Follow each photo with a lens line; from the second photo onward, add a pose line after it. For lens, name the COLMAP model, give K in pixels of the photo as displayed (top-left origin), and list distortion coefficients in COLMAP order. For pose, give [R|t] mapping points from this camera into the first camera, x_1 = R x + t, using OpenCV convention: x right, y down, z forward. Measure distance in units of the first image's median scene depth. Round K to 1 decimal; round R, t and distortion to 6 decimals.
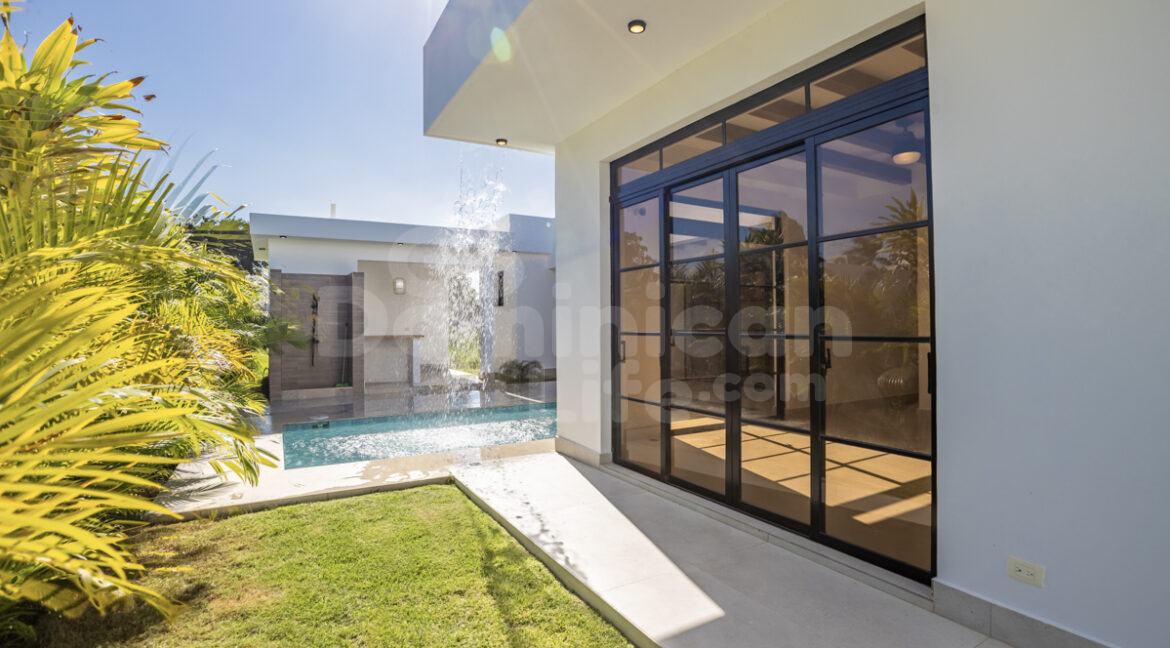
lens RADIAL K [[550.9, 0, 591.1], [0, 550.9, 322.4], [0, 0, 1]] dist [-0.048878, 0.000316]
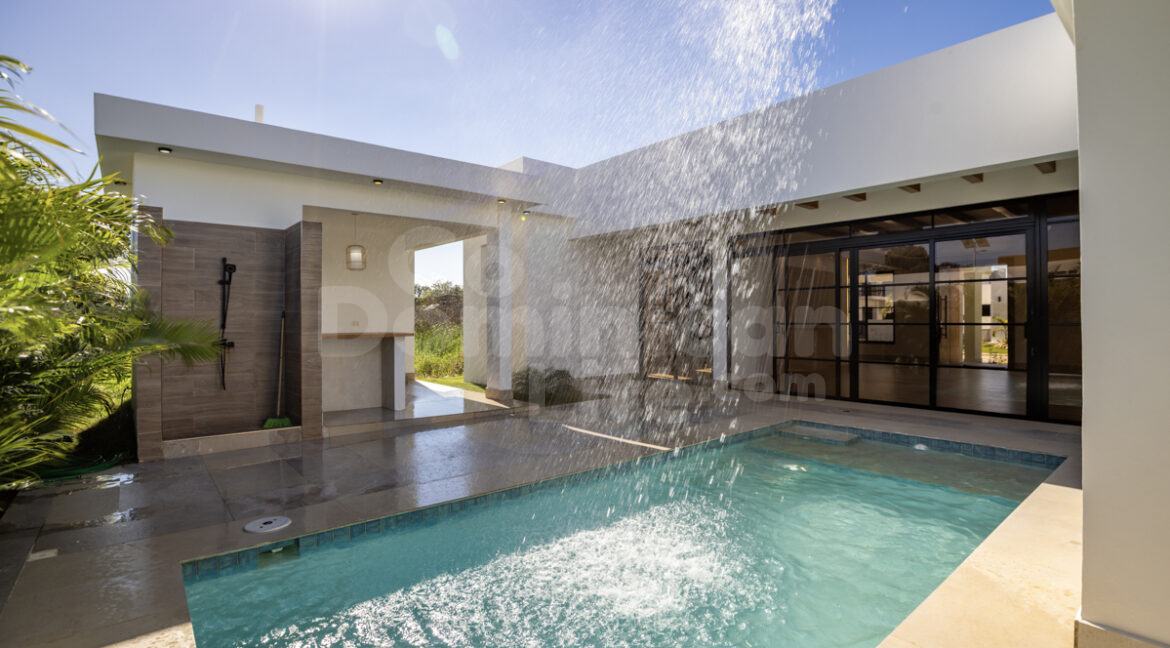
lens RADIAL K [[550.9, 0, 591.1], [0, 550.9, 322.4], [0, 0, 1]] dist [-0.048878, 0.000316]
pose [[0.983656, 0.005038, 0.179985, -0.240118], [-0.005496, 0.999983, 0.002046, 0.009126], [-0.179972, -0.003002, 0.983667, 0.392969]]
